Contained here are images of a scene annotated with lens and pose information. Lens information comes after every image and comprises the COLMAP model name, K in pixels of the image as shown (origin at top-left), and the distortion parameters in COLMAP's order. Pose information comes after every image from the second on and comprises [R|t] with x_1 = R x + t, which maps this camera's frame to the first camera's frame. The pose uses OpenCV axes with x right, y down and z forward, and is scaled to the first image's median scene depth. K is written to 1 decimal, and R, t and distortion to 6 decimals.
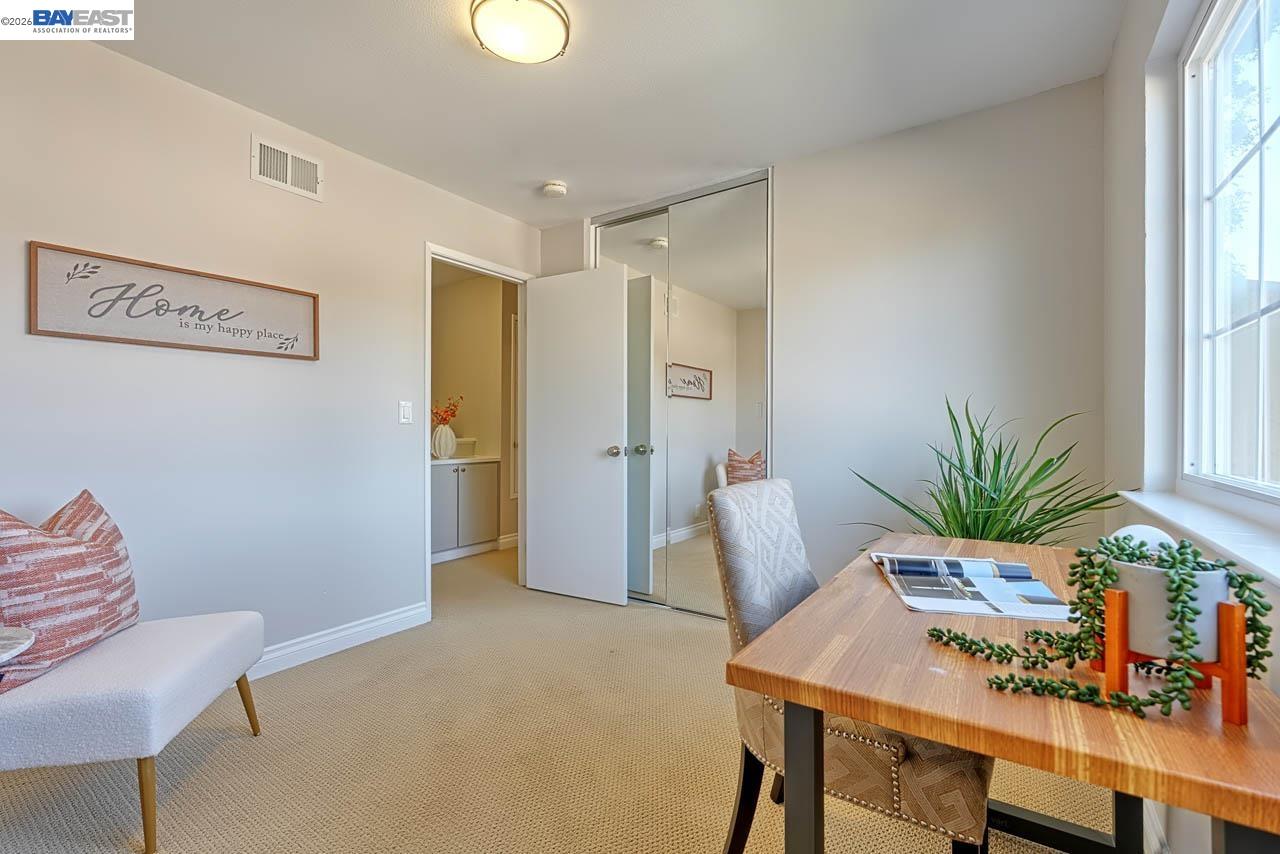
lens RADIAL K [[555.0, 0, 643.6], [0, 555.0, 431.0], [0, 0, 1]] dist [-0.008854, 0.000583]
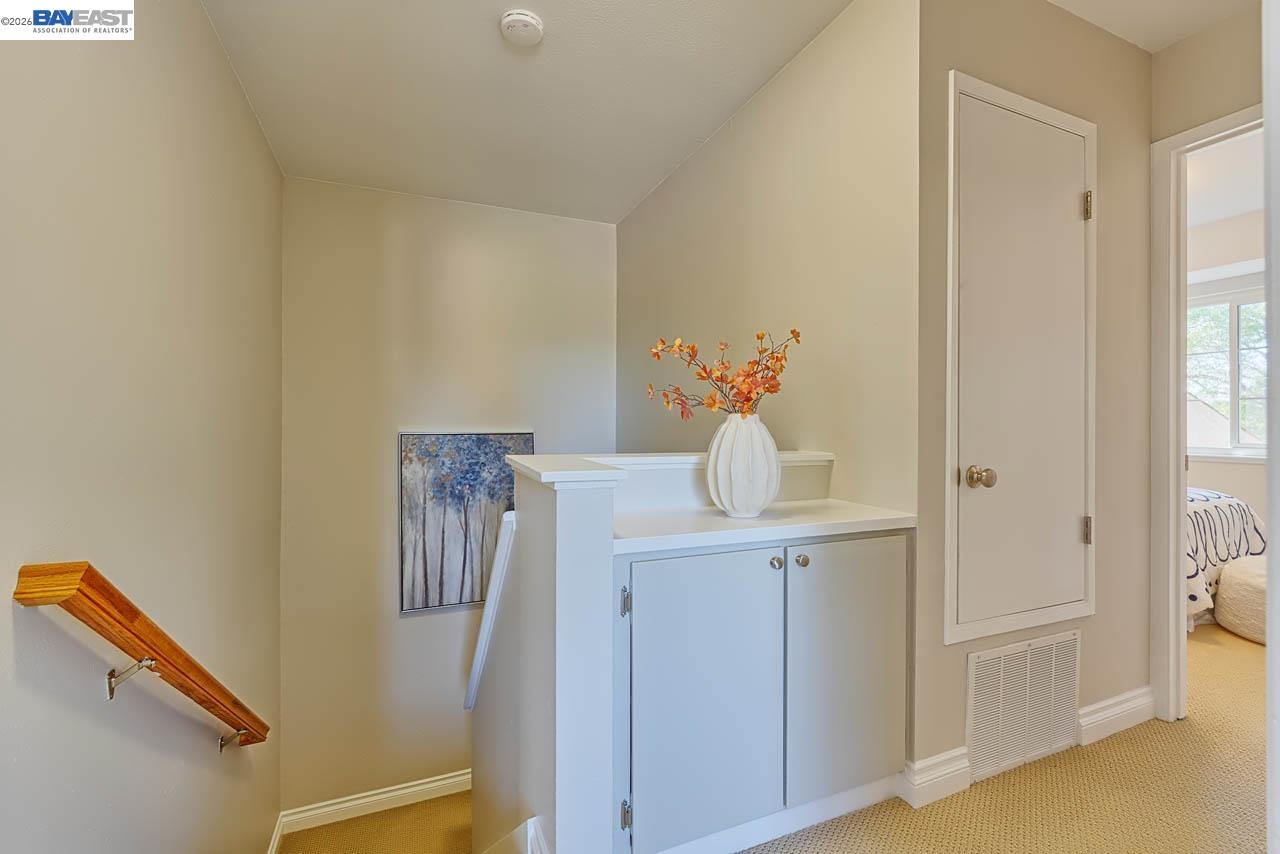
lens RADIAL K [[555.0, 0, 635.9], [0, 555.0, 423.3], [0, 0, 1]] dist [-0.008854, 0.000583]
pose [[0.839837, -0.000009, -0.542839, -0.229344], [-0.001899, 0.999994, -0.002954, -0.004491], [0.542835, 0.003512, 0.839832, 0.672165]]
